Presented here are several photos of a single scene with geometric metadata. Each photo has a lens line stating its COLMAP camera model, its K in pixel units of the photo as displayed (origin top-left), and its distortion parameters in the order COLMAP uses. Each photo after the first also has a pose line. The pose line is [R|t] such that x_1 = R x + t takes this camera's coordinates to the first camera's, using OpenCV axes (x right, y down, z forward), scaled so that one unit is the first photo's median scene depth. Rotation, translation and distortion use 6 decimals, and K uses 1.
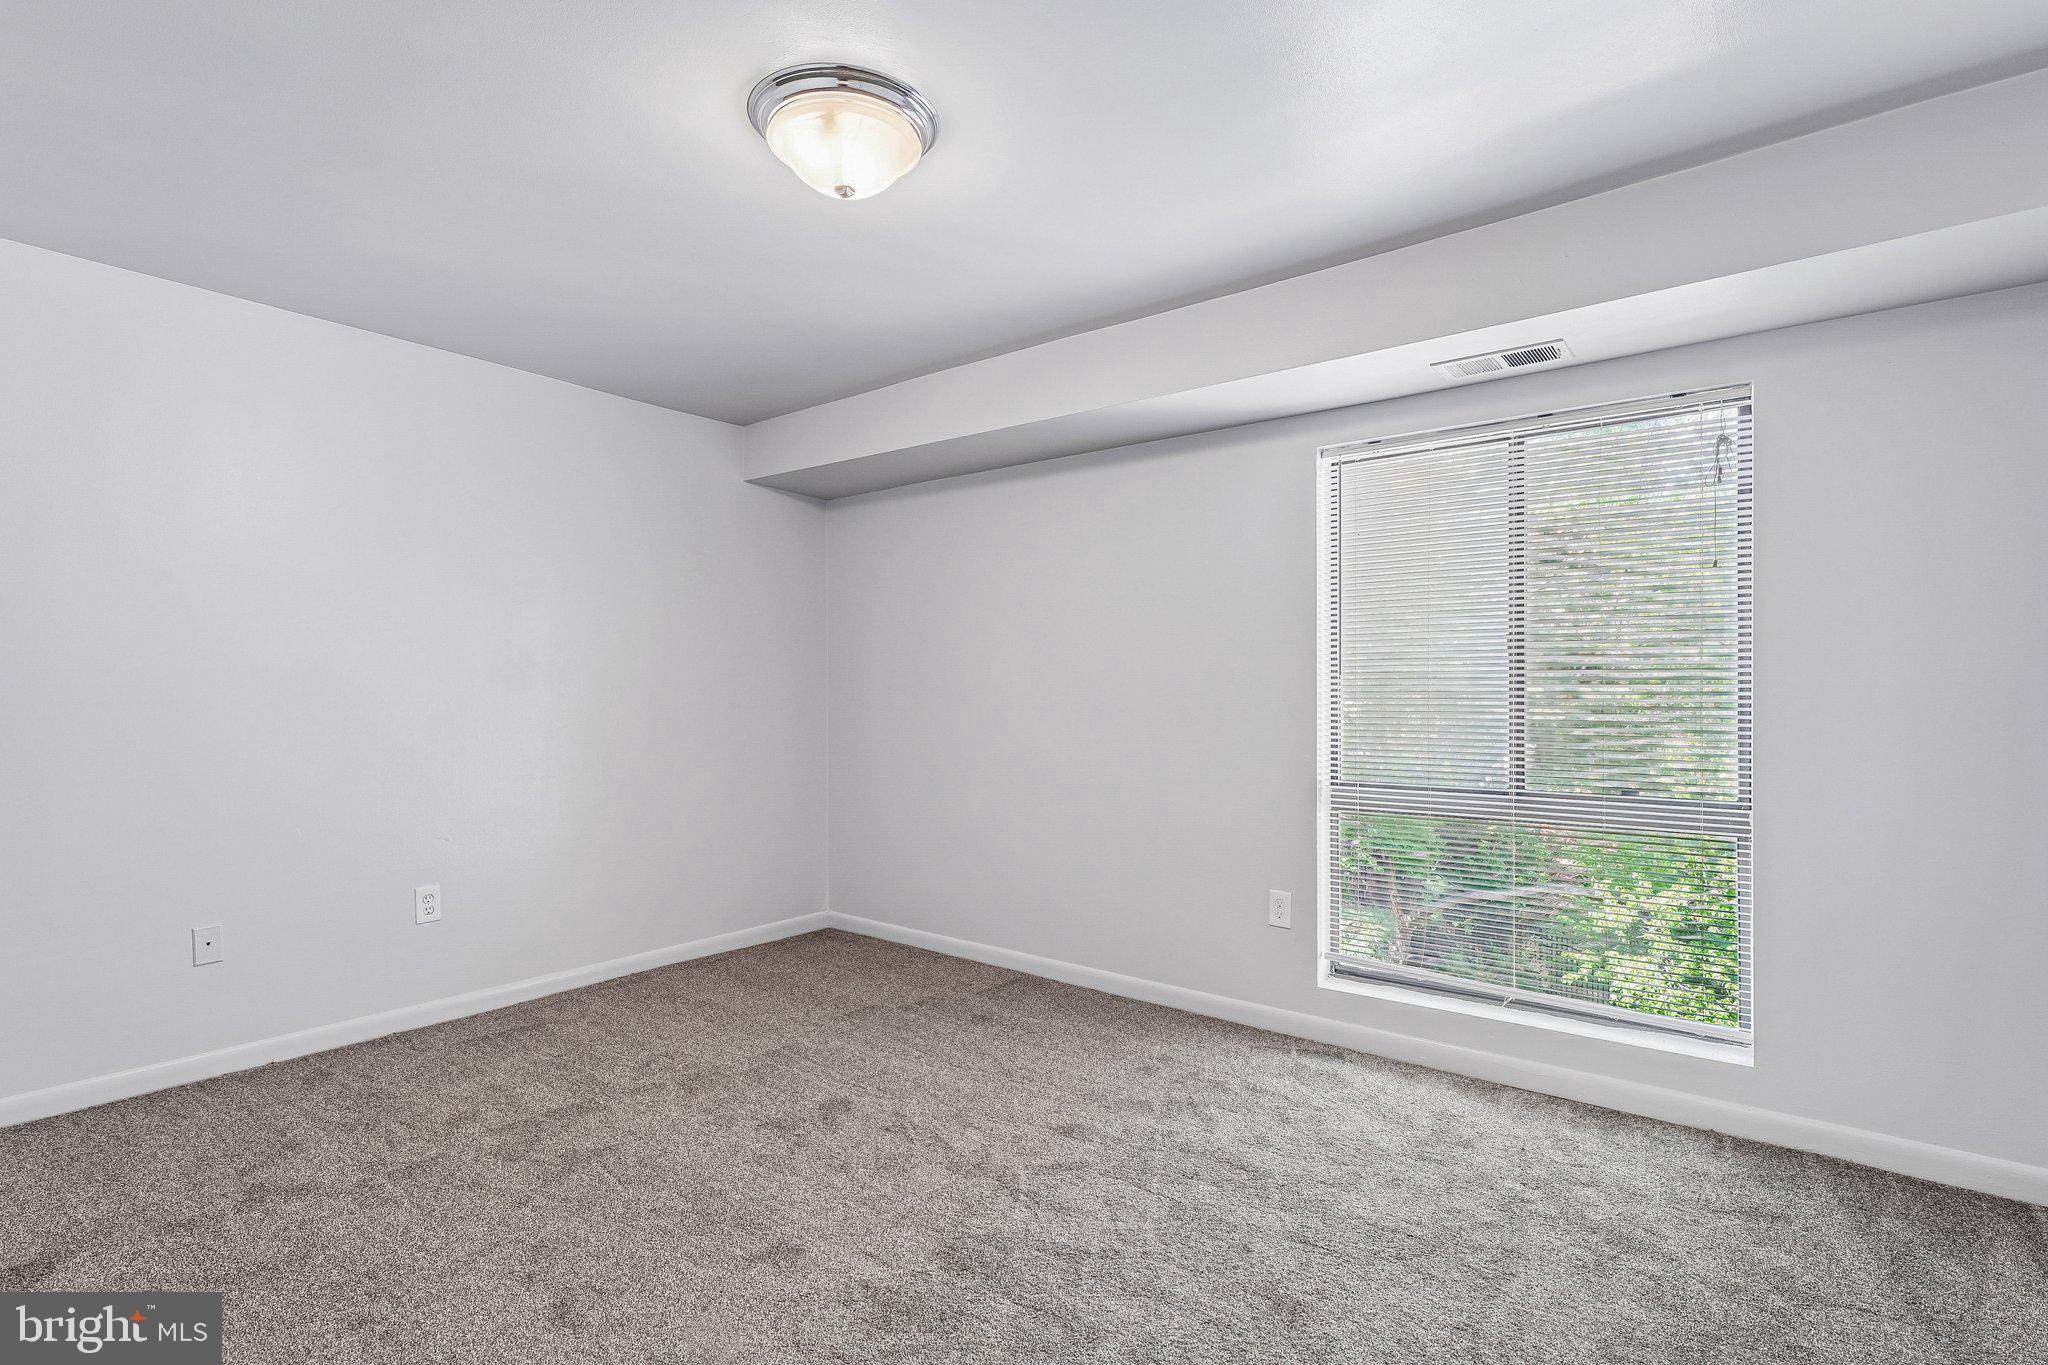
lens RADIAL K [[994.2, 0, 1034.6], [0, 994.2, 687.5], [0, 0, 1]] dist [0.000360, 0.000409]
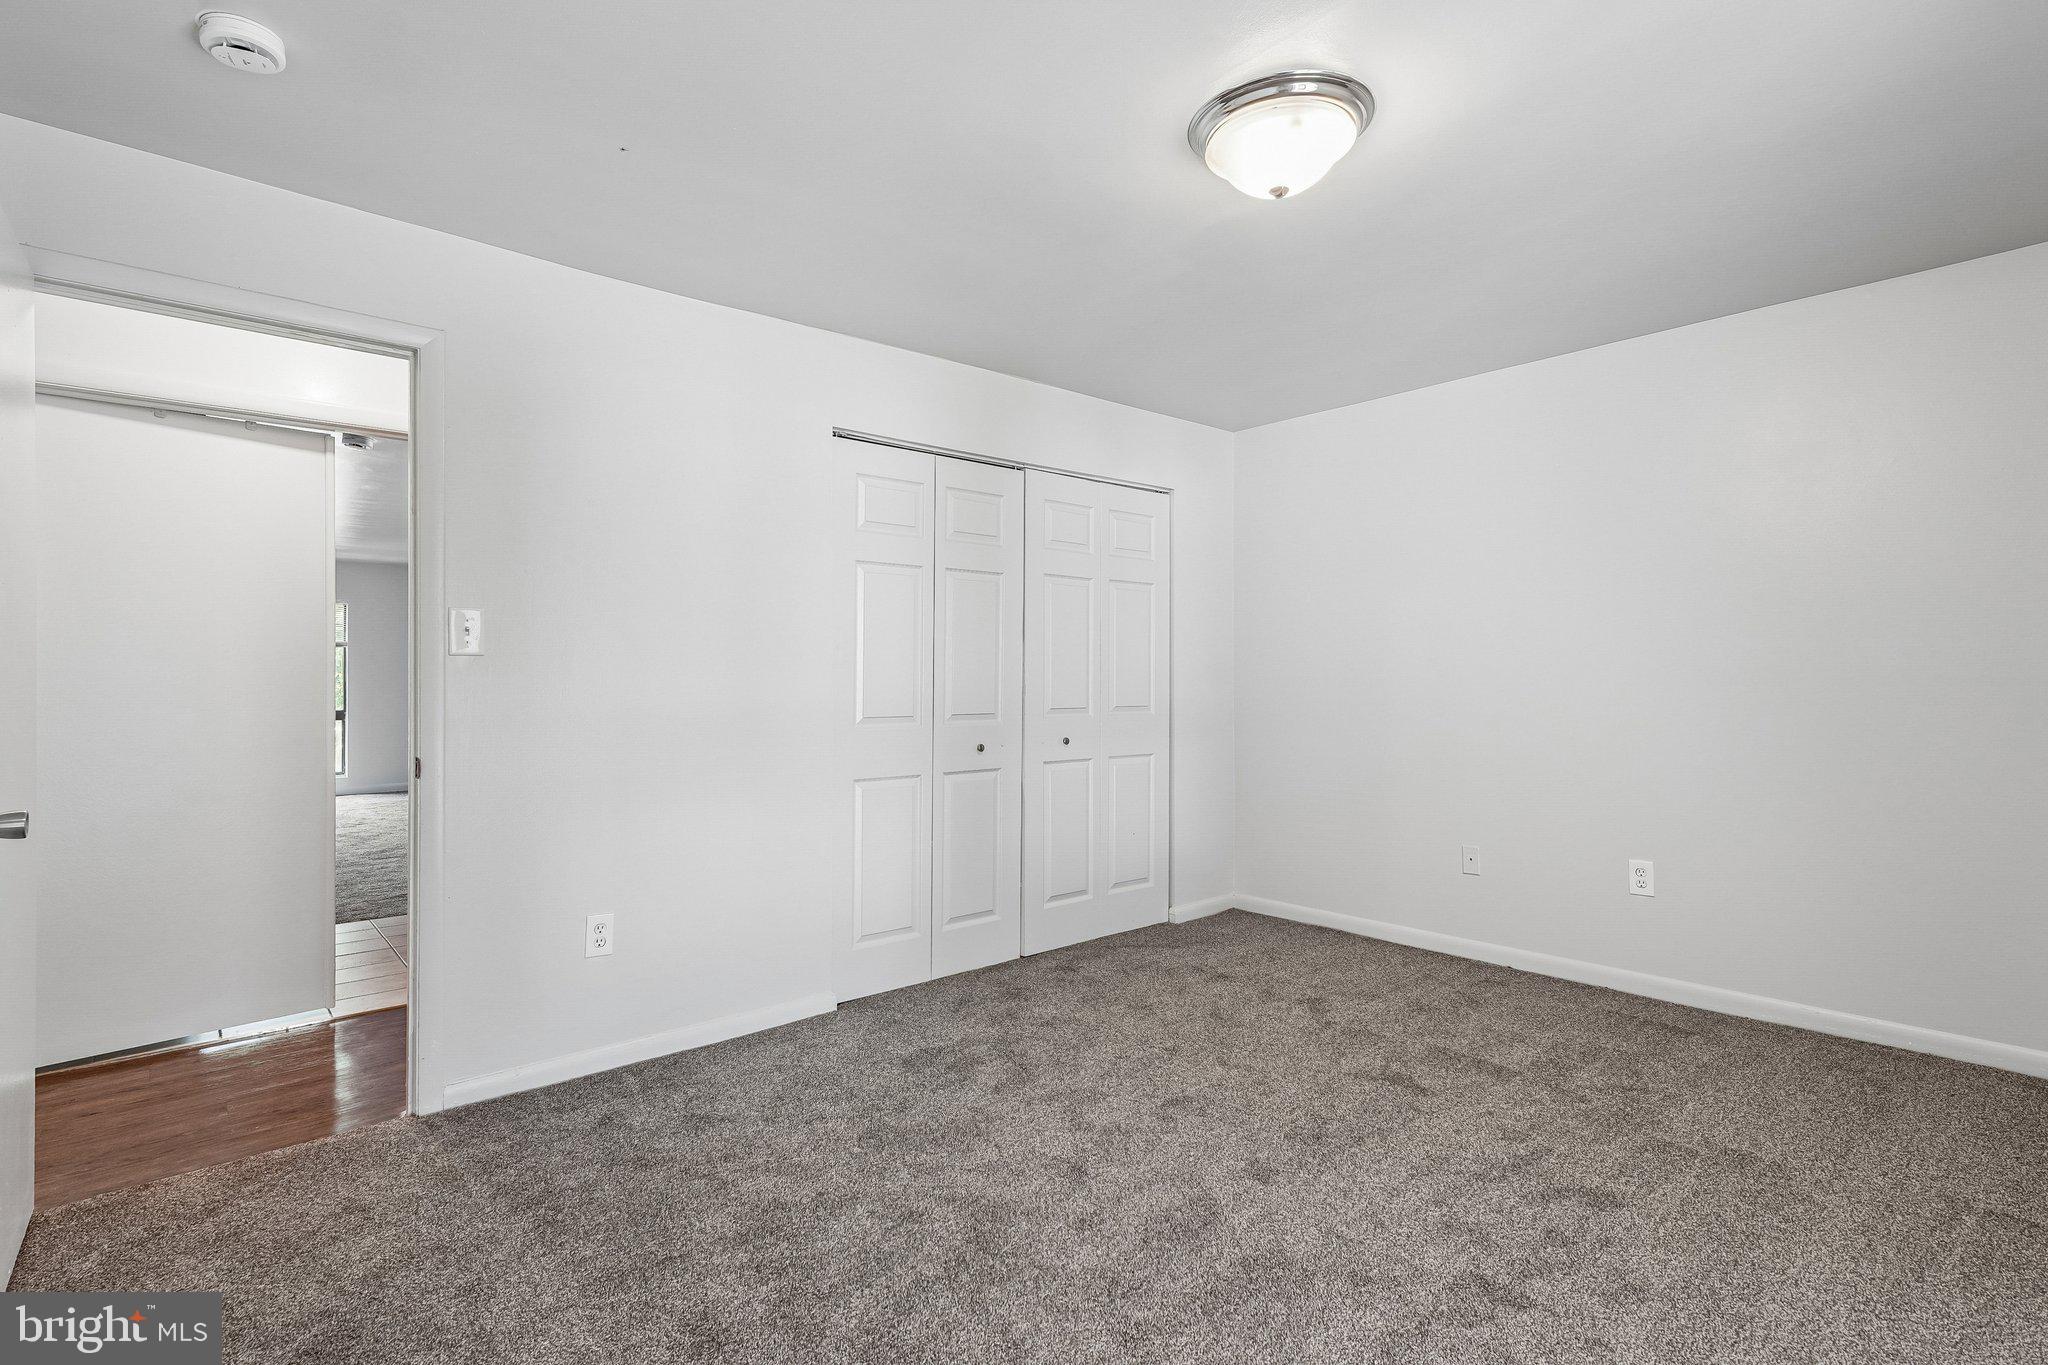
lens RADIAL K [[994.2, 0, 1034.6], [0, 994.2, 687.5], [0, 0, 1]] dist [0.000360, 0.000409]
pose [[-0.176774, 0.013290, -0.984162, 0.665469], [0.005254, 0.999907, 0.012559, -0.000919], [0.984237, -0.002950, -0.176828, 0.702273]]
